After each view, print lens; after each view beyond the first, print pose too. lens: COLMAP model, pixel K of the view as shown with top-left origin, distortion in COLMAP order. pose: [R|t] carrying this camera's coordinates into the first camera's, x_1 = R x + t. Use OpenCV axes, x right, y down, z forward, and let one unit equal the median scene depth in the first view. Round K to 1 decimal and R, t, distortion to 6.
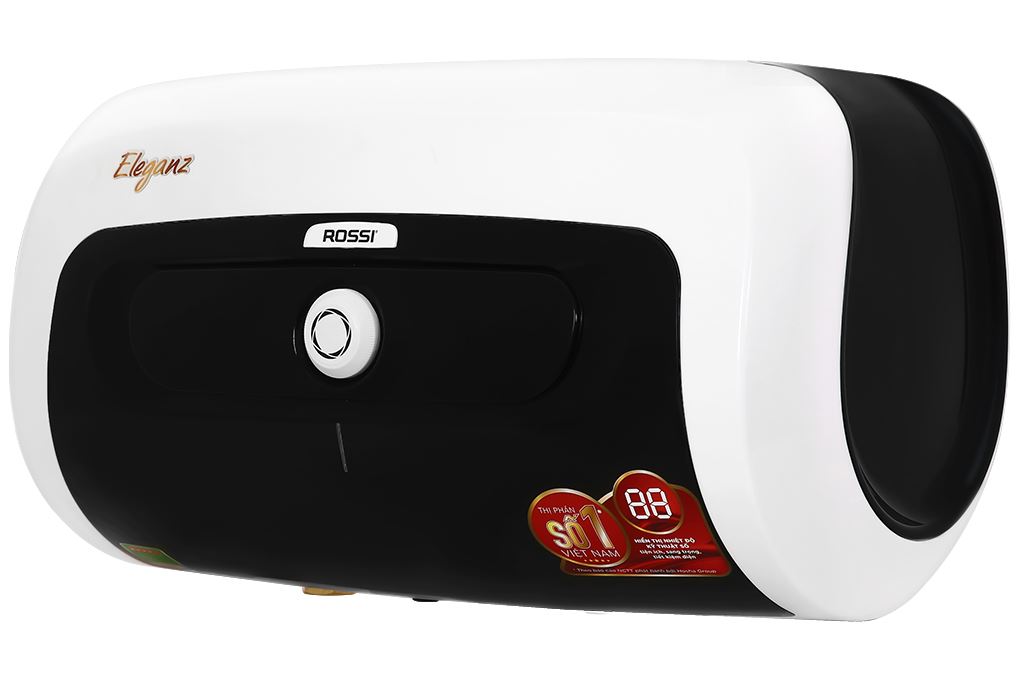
lens RADIAL K [[3124.1, 0, 510.0], [0, 3124.1, 340.0], [0, 0, 1]] dist [0.023633, -0.465875]
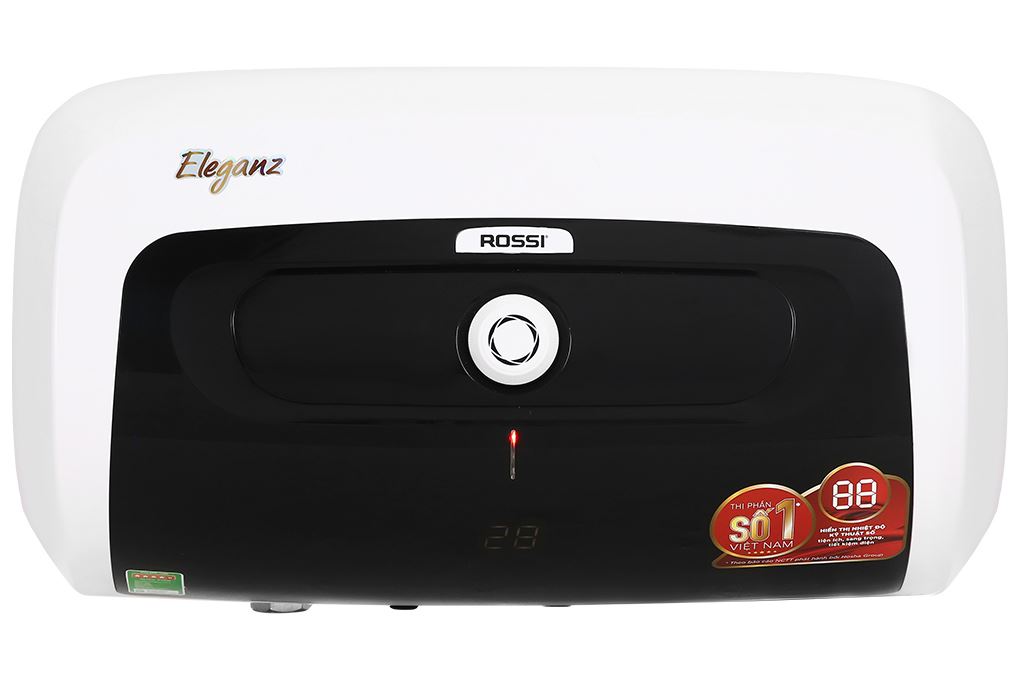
lens RADIAL K [[3124.1, 0, 510.0], [0, 3124.1, 340.0], [0, 0, 1]] dist [0.023633, -0.465875]
pose [[0.819600, -0.020045, 0.572586, -0.623368], [0.017543, 0.999797, 0.009889, -0.011775], [-0.572668, 0.001940, 0.819785, 0.188716]]
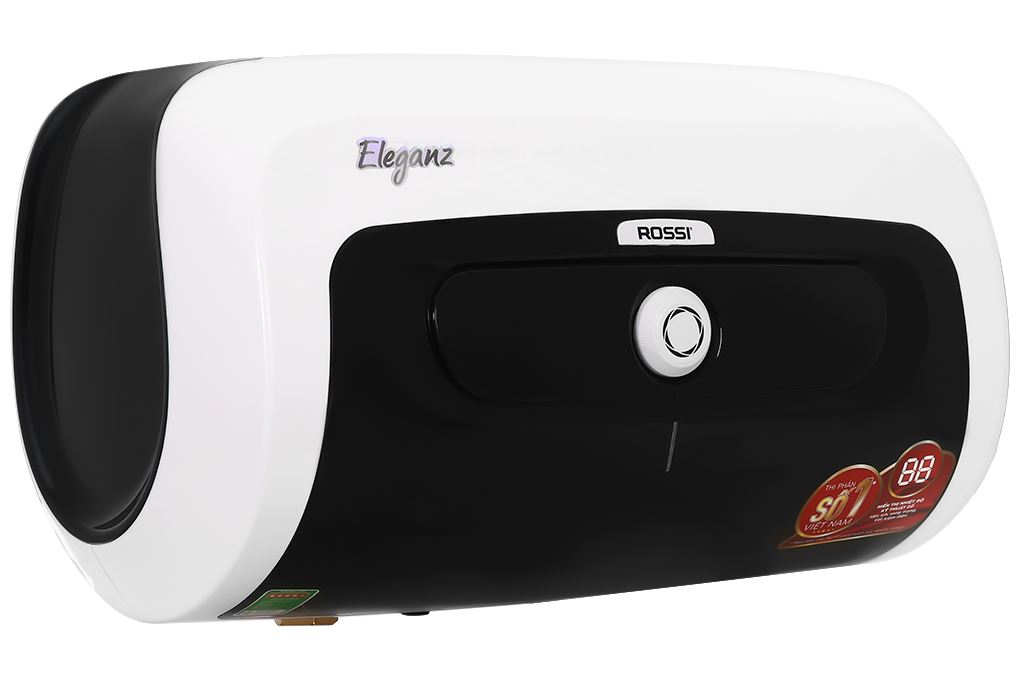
lens RADIAL K [[3124.1, 0, 510.0], [0, 3124.1, 340.0], [0, 0, 1]] dist [0.023633, -0.465875]
pose [[0.377514, -0.038360, 0.925209, -0.992577], [0.032134, 0.999083, 0.028311, -0.029178], [-0.925446, 0.019043, 0.378400, 0.674101]]
